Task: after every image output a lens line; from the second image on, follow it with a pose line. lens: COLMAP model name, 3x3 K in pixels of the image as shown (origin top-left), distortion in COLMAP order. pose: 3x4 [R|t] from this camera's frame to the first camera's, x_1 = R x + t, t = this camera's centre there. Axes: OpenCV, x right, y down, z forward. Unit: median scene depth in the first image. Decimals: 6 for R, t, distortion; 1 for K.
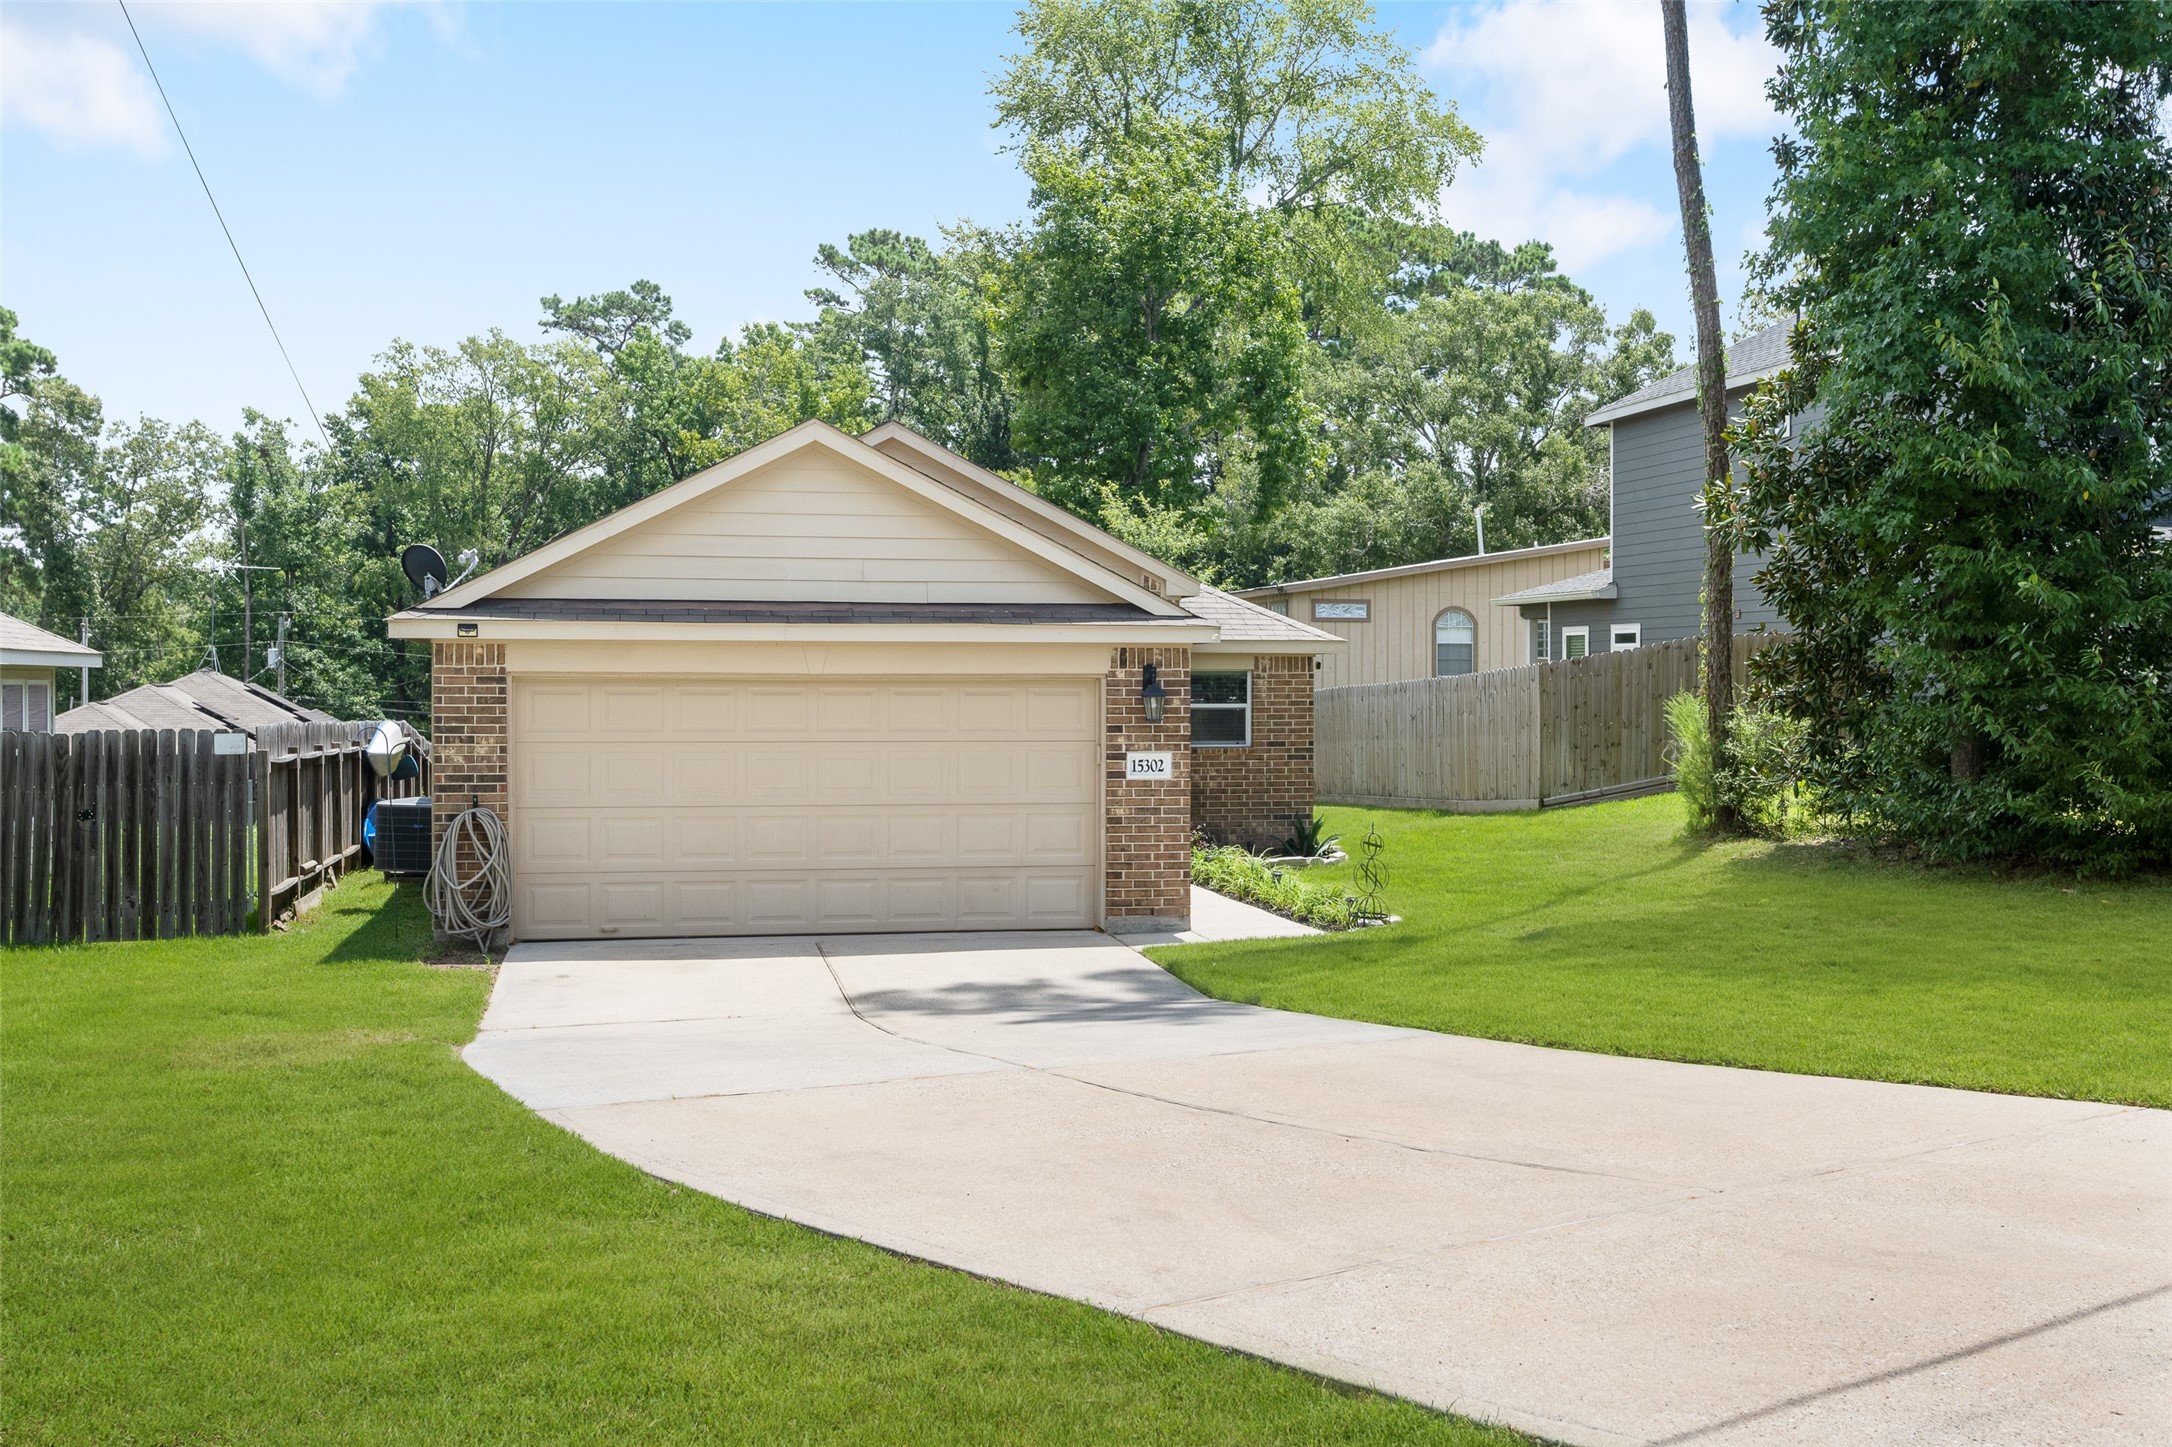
lens RADIAL K [[2235.2, 0, 1085.1], [0, 2235.2, 732.0], [0, 0, 1]] dist [-0.012300, 0.000000]
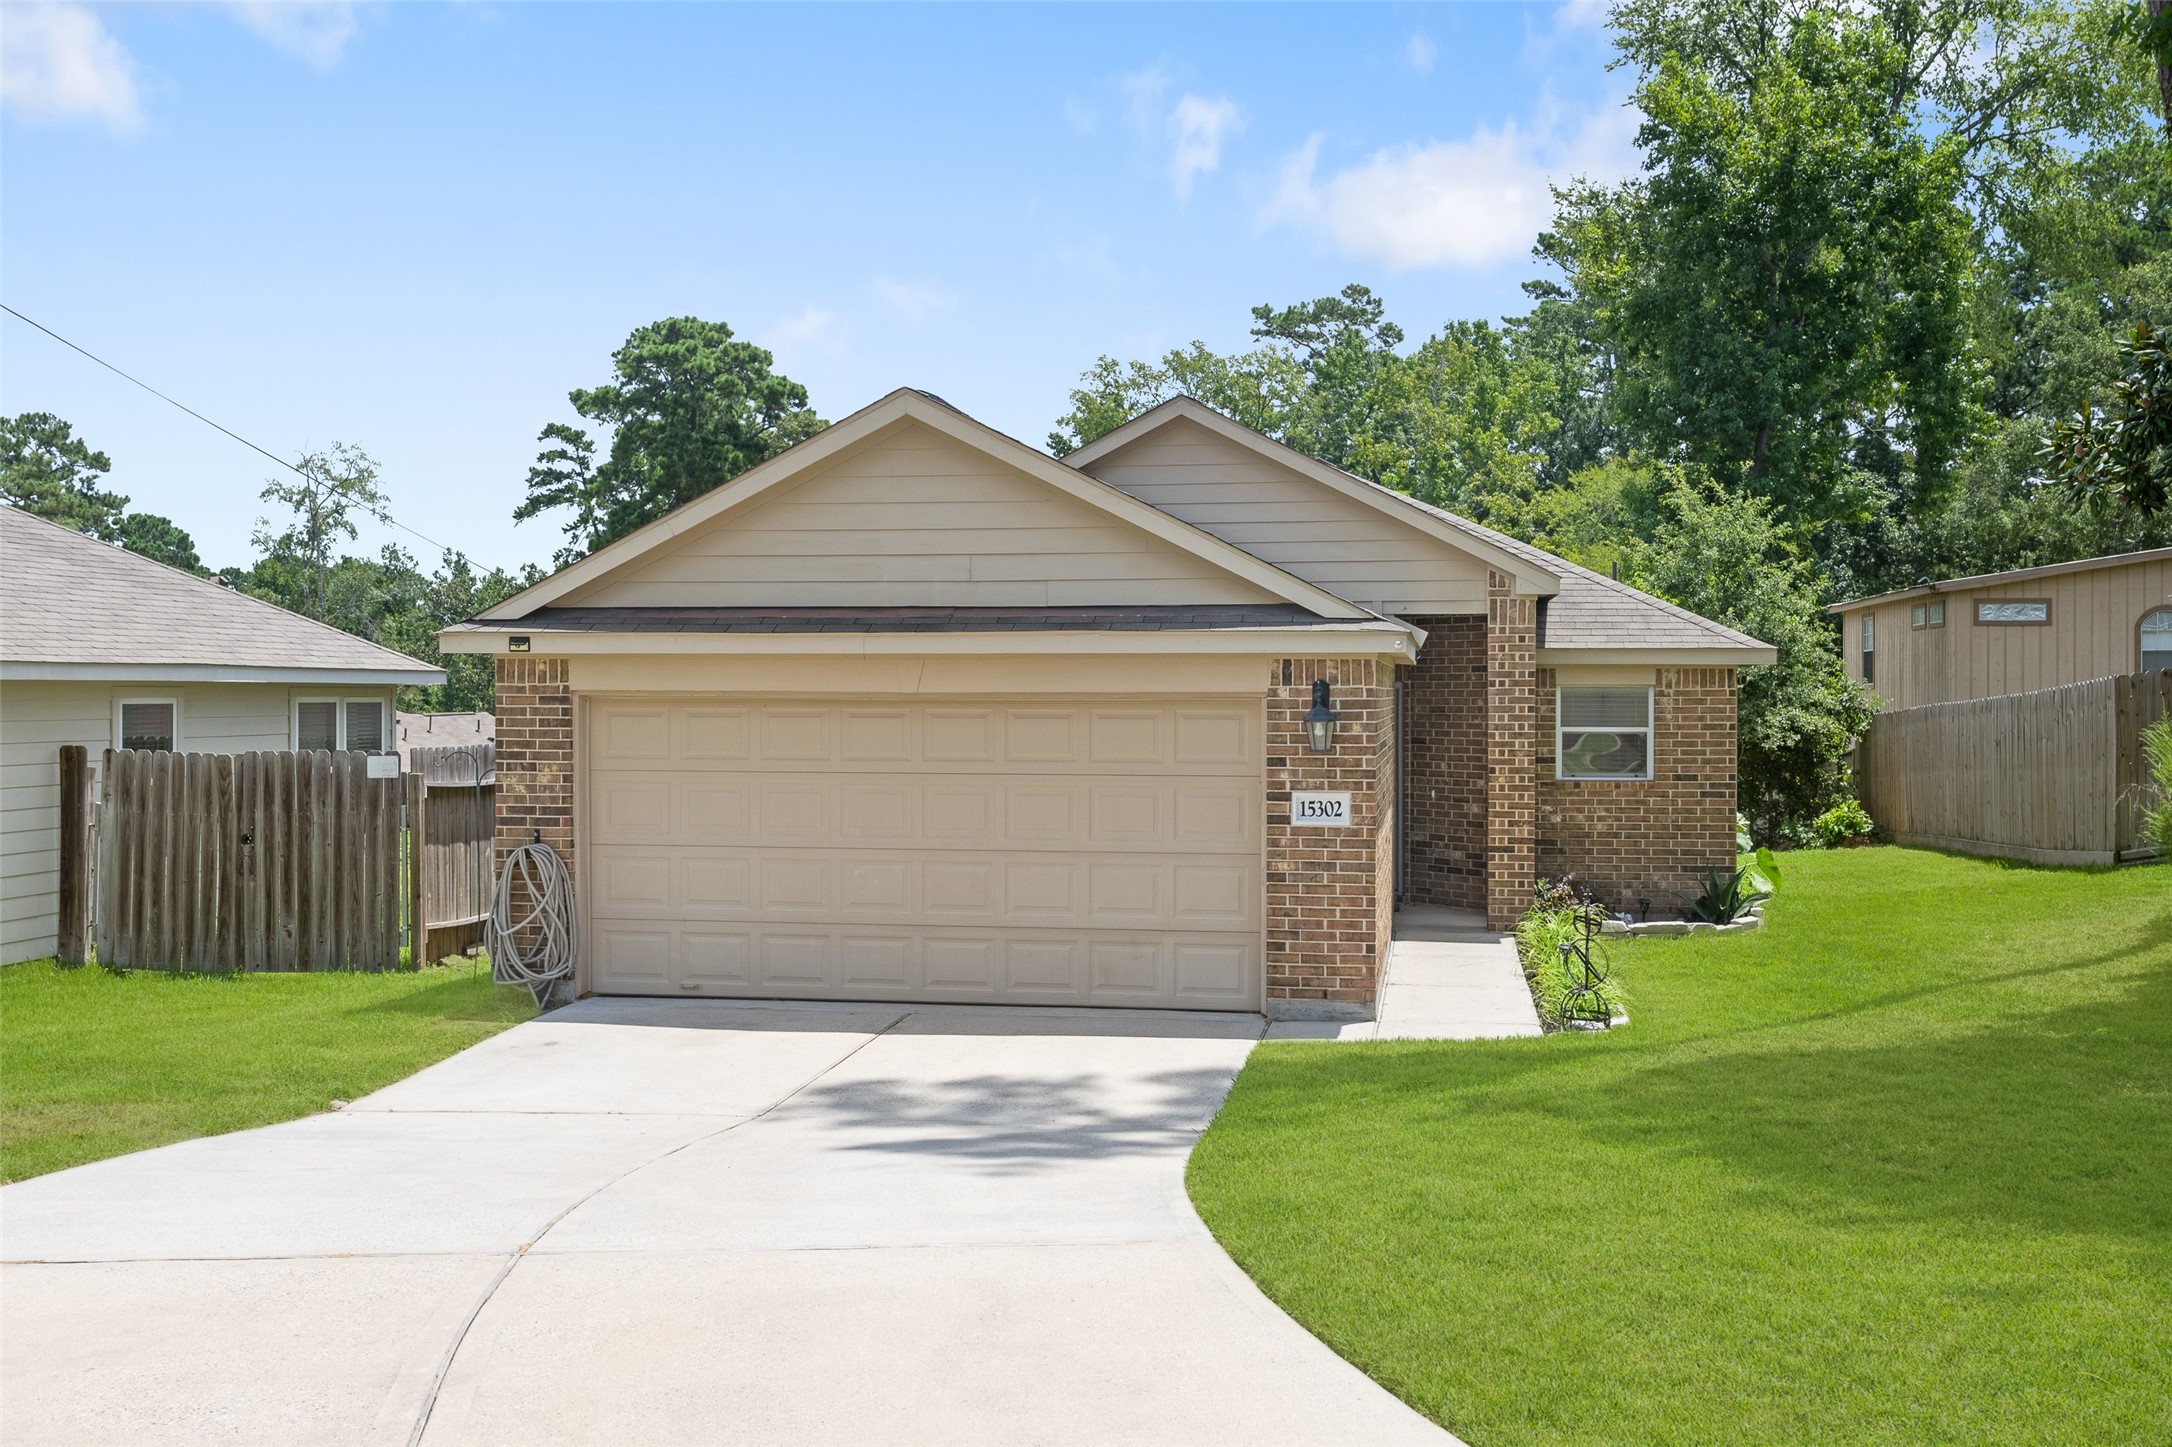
lens RADIAL K [[2235.2, 0, 1087.5], [0, 2235.2, 731.0], [0, 0, 1]] dist [-0.012300, 0.000000]
pose [[0.930117, 0.005995, -0.367215, 0.240460], [-0.008153, 0.999957, -0.004325, -0.008229], [0.367174, 0.007016, 0.930126, 0.236257]]
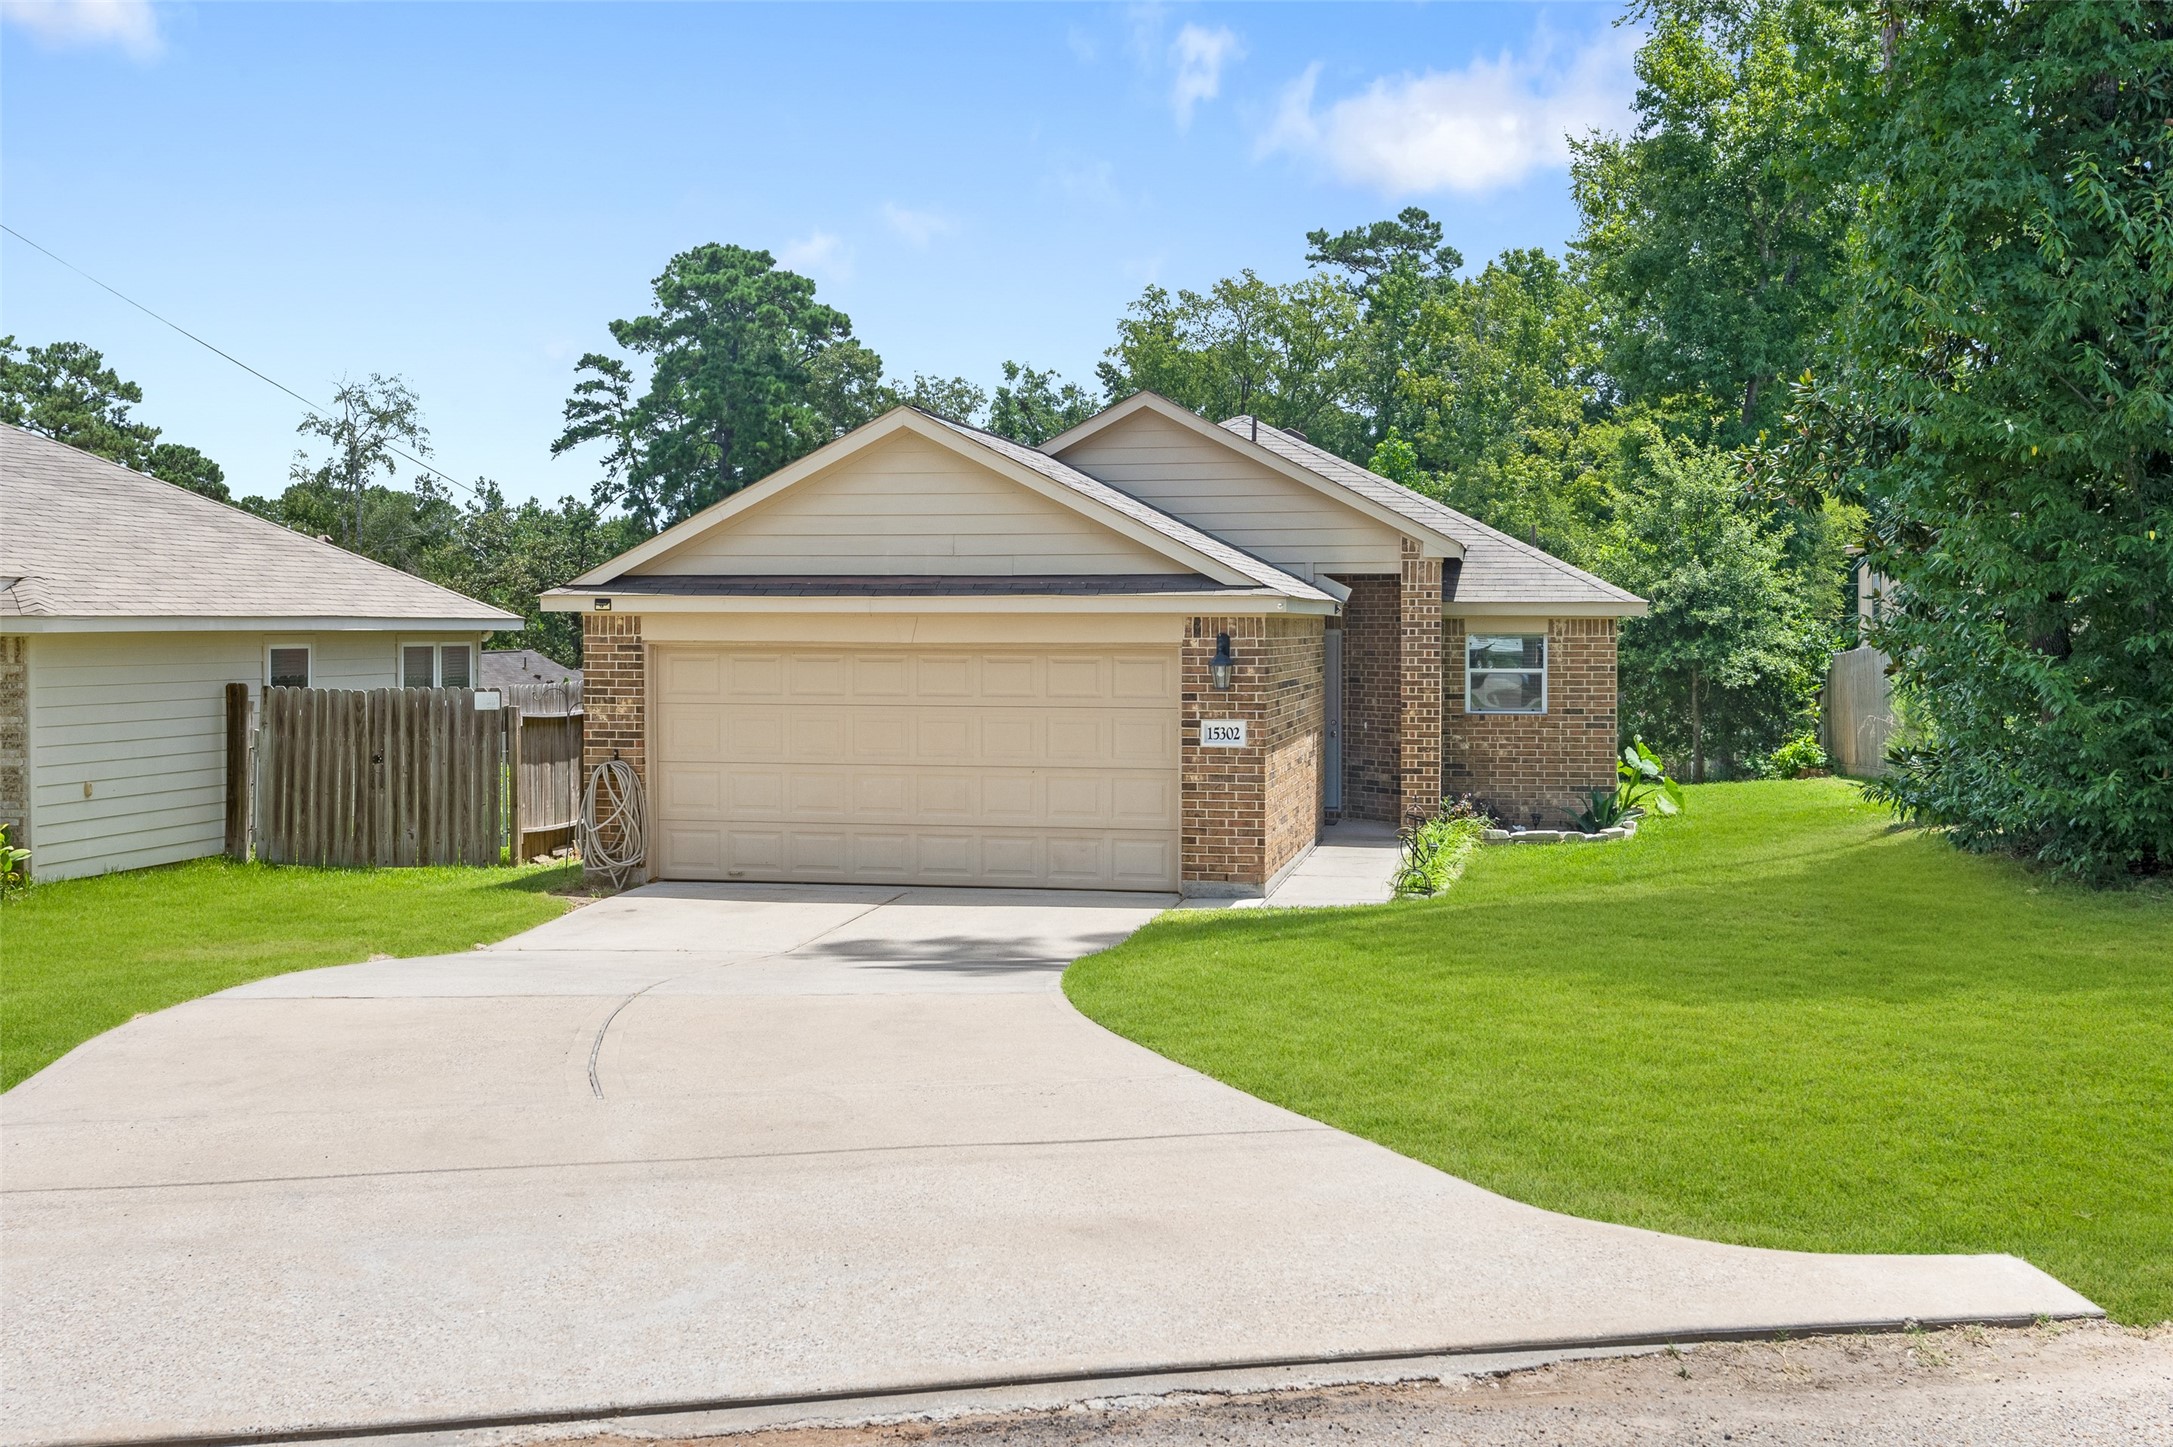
lens RADIAL K [[2453.9, 0, 1085.4], [0, 2453.9, 710.1], [0, 0, 1]] dist [-0.009791, 0.000000]
pose [[0.917643, 0.013707, -0.397170, 0.412028], [-0.009010, 0.999866, 0.013689, -0.010192], [0.397304, -0.008983, 0.917643, -0.046293]]
